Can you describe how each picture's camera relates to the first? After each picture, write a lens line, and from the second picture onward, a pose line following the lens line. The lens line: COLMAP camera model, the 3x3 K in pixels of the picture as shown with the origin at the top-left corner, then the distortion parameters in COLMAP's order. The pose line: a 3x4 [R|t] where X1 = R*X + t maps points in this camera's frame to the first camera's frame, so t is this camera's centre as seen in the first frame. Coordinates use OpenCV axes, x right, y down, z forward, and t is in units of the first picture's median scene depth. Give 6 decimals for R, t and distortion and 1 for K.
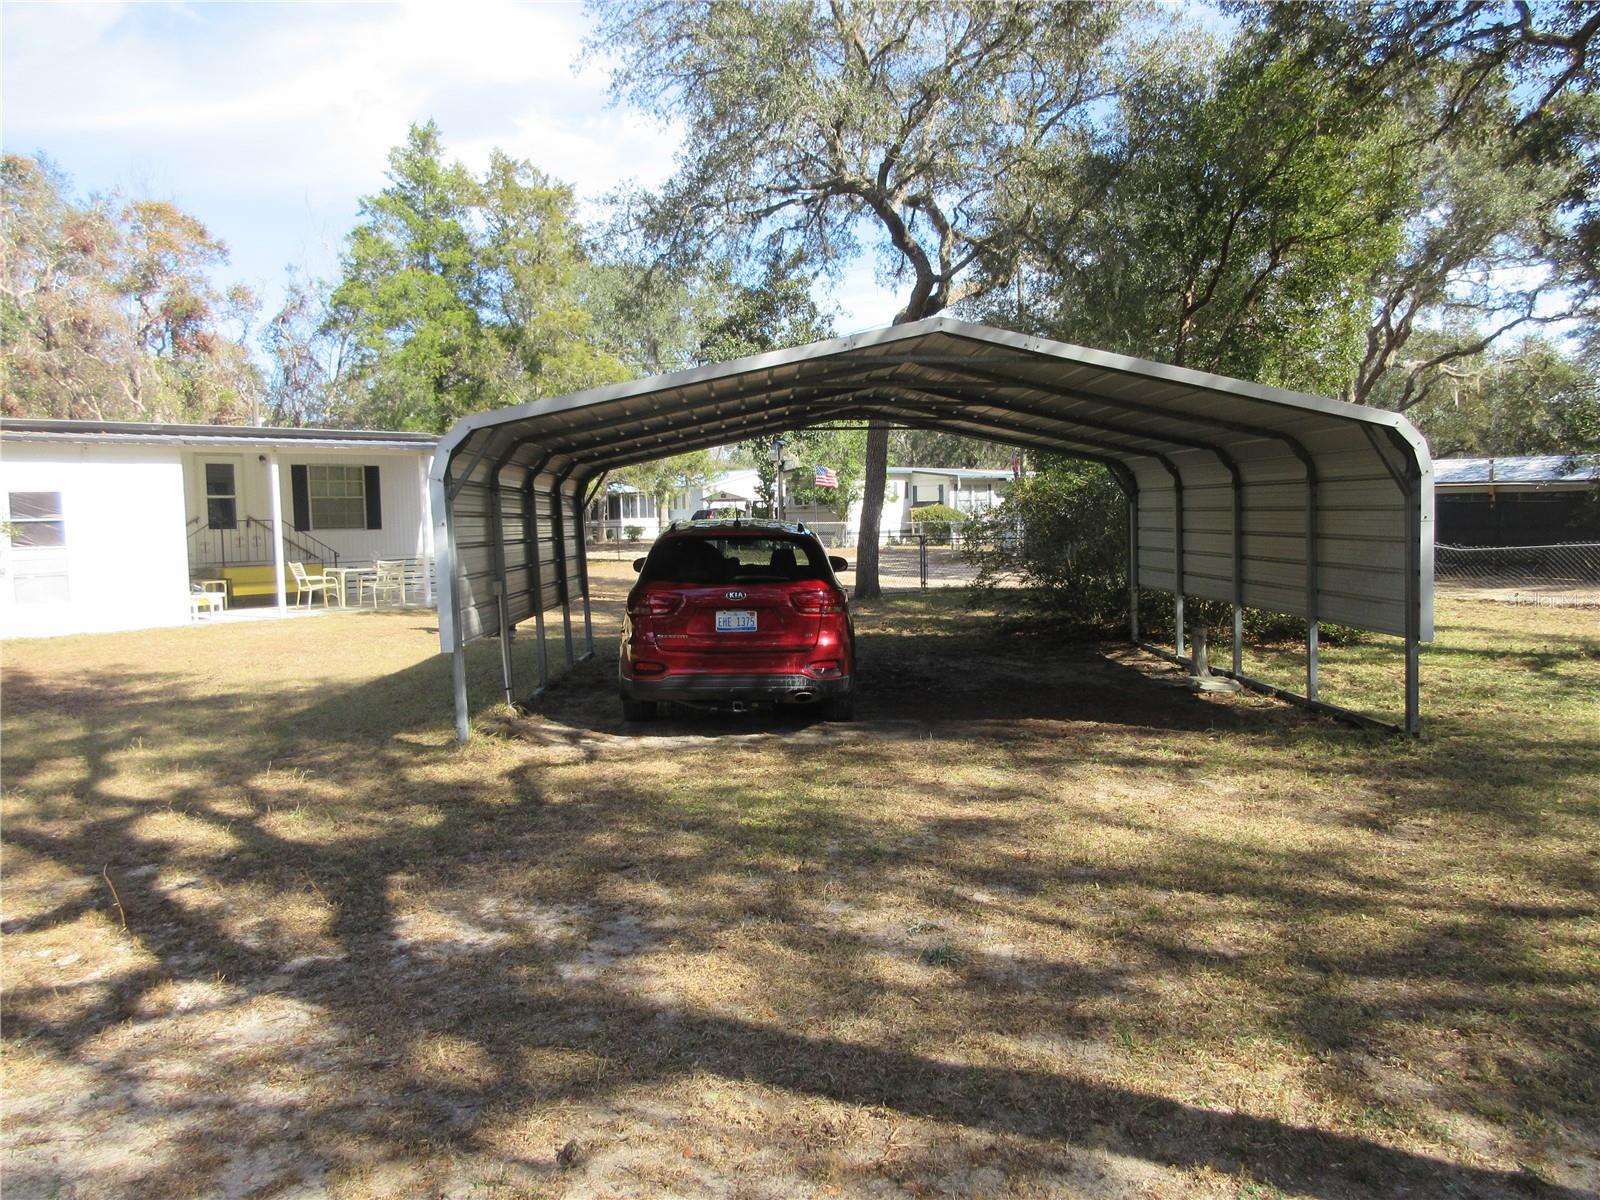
lens RADIAL K [[1187.1, 0, 797.4], [0, 1187.1, 593.6], [0, 0, 1]] dist [-0.006600, 0.005000]
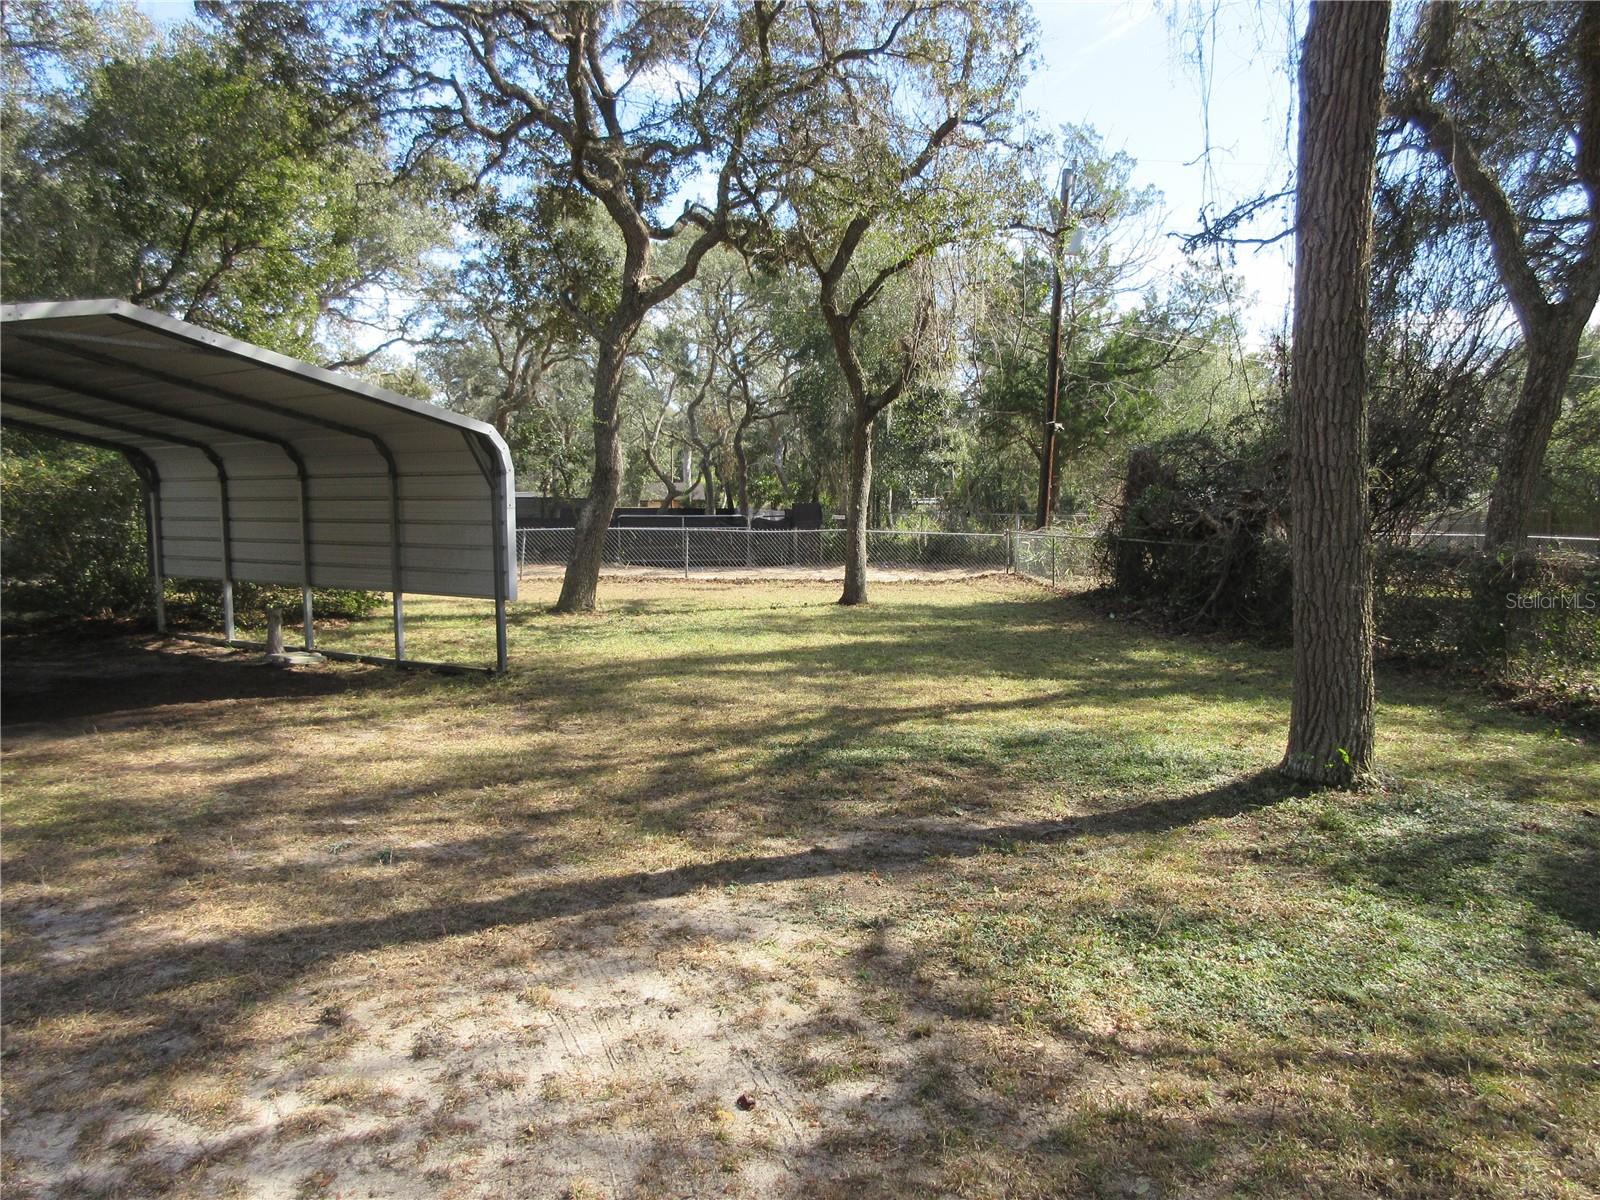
lens RADIAL K [[1187.1, 0, 797.4], [0, 1187.1, 593.6], [0, 0, 1]] dist [-0.006600, 0.005000]
pose [[0.608110, -0.054152, 0.792004, -0.277143], [0.051135, 0.998271, 0.028993, 0.009961], [-0.792204, 0.022868, 0.609827, -0.041793]]
